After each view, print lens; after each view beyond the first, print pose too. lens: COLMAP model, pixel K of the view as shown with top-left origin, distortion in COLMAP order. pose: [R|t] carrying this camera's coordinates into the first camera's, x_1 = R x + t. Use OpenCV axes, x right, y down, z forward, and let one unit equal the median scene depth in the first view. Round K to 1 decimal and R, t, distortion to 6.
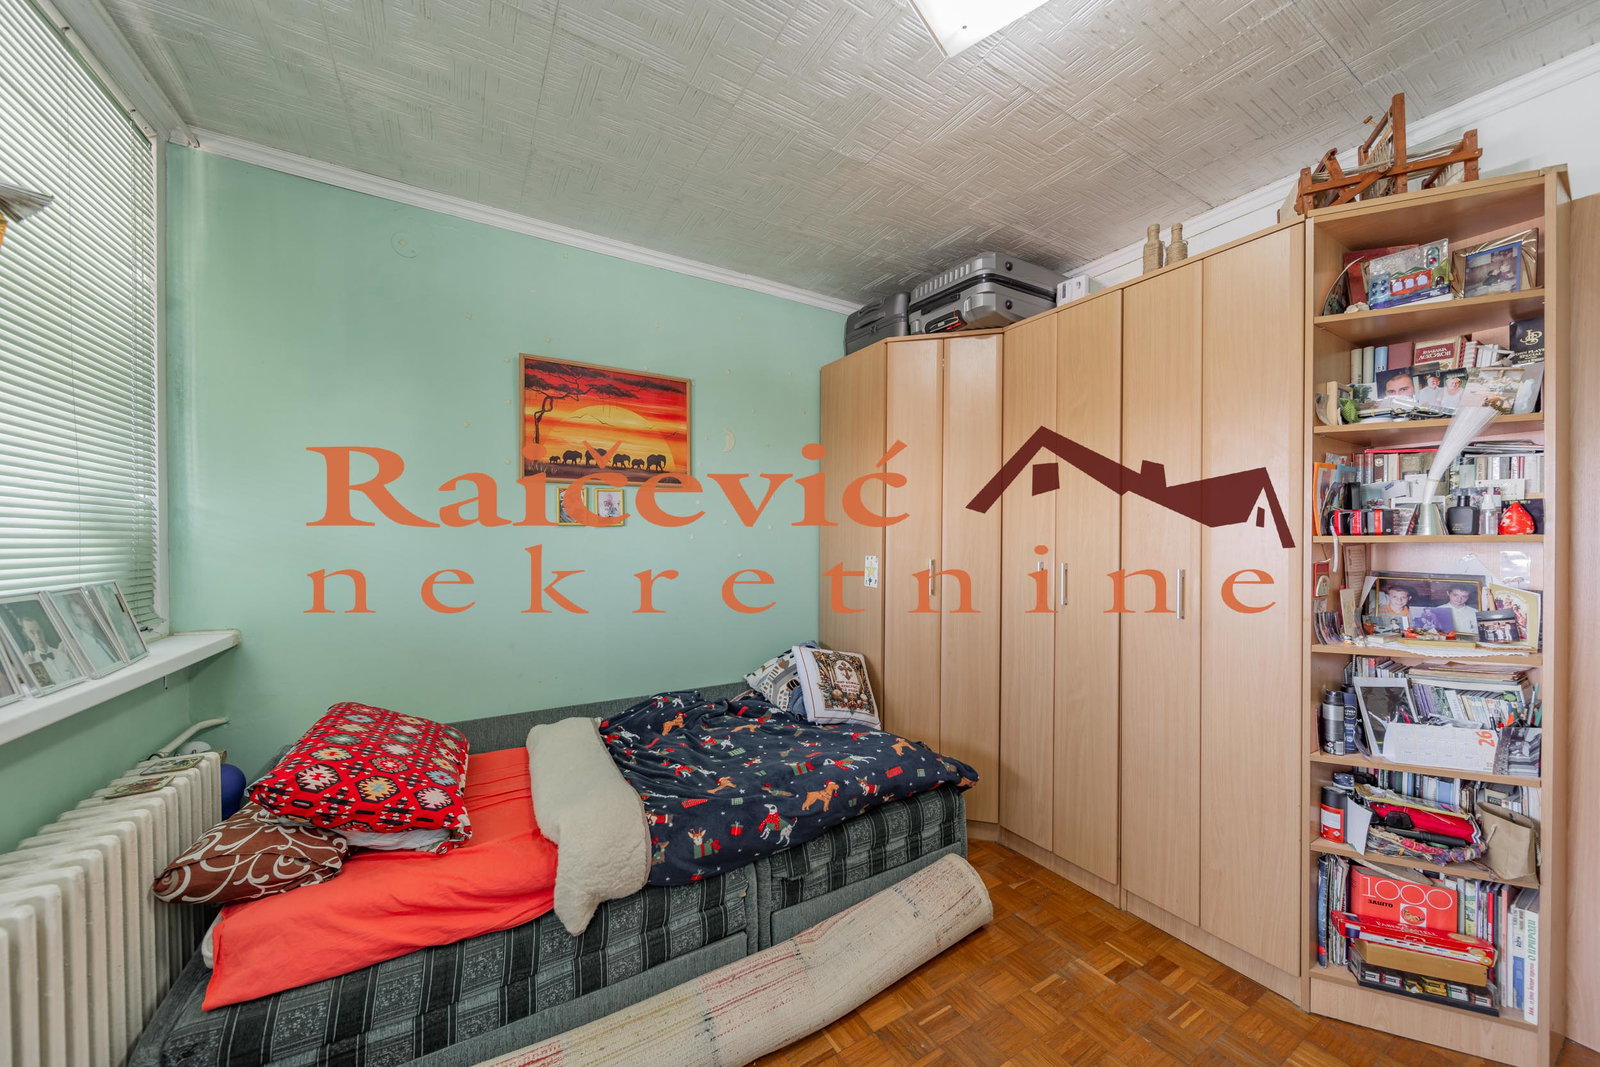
lens RADIAL K [[557.0, 0, 802.2], [0, 557.0, 541.8], [0, 0, 1]] dist [-0.000834, -0.000048]
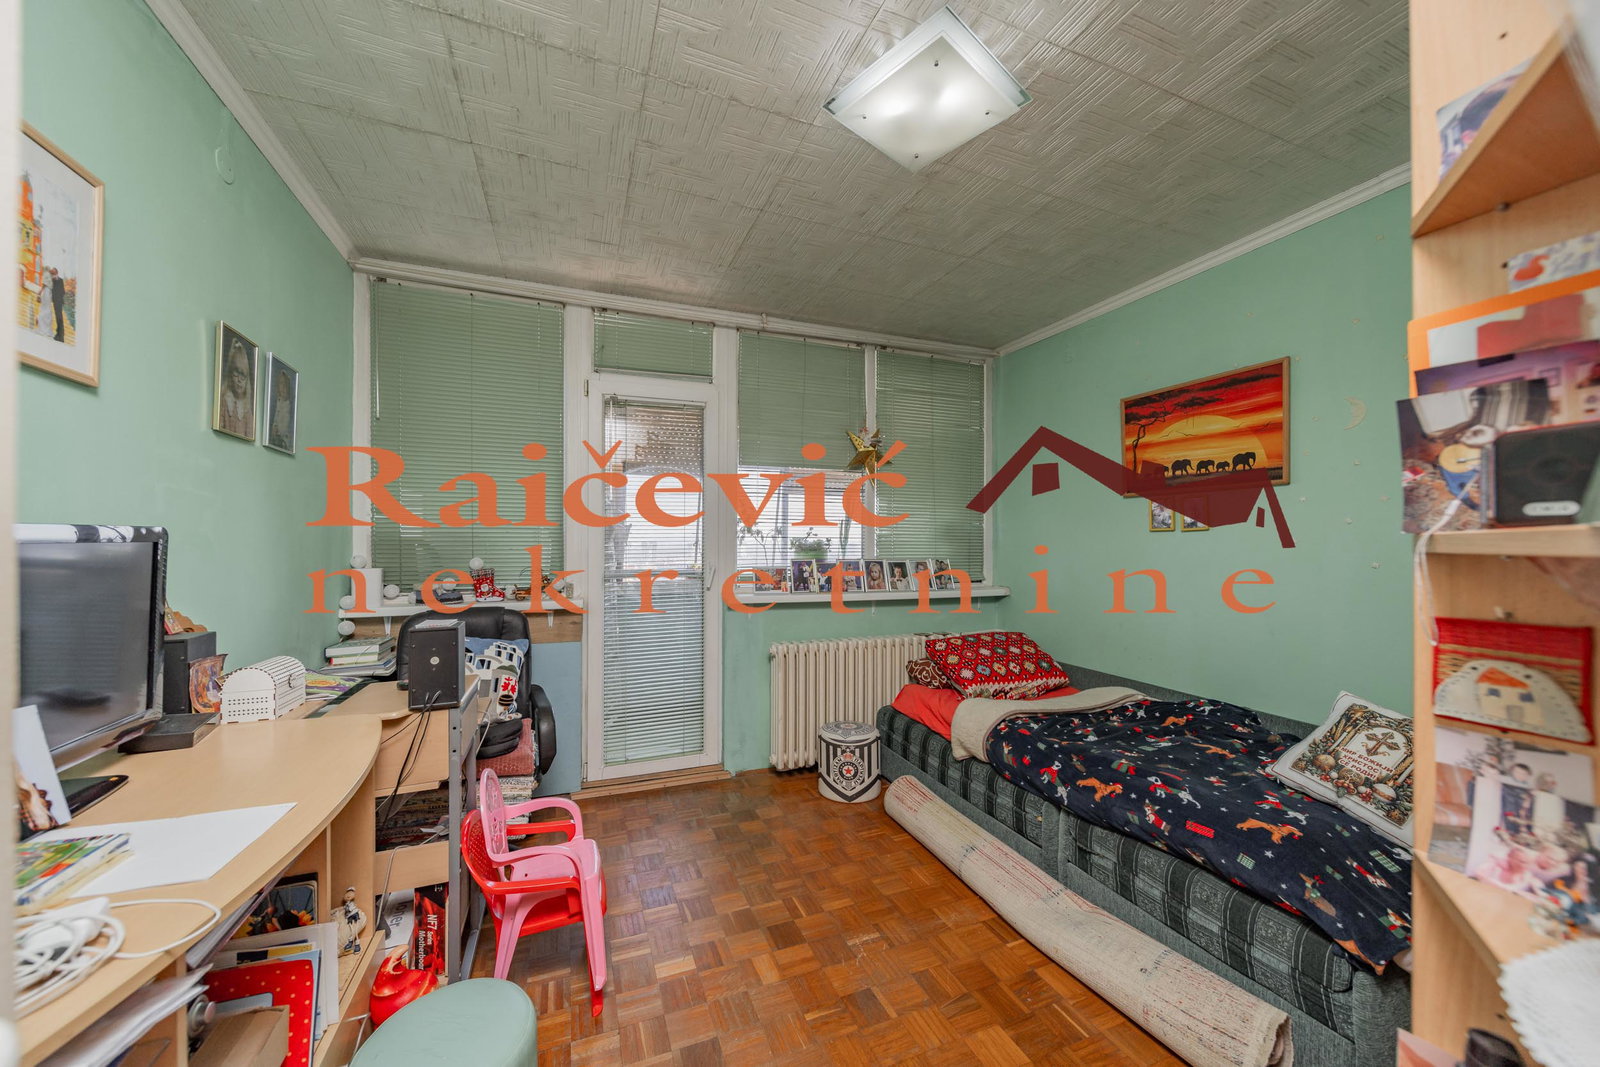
lens RADIAL K [[557.0, 0, 796.9], [0, 557.0, 534.7], [0, 0, 1]] dist [-0.000834, -0.000048]
pose [[-0.142303, -0.009393, -0.989779, 0.933702], [-0.002454, 0.999955, -0.009136, -0.009546], [0.989820, 0.001129, -0.142320, 0.462753]]
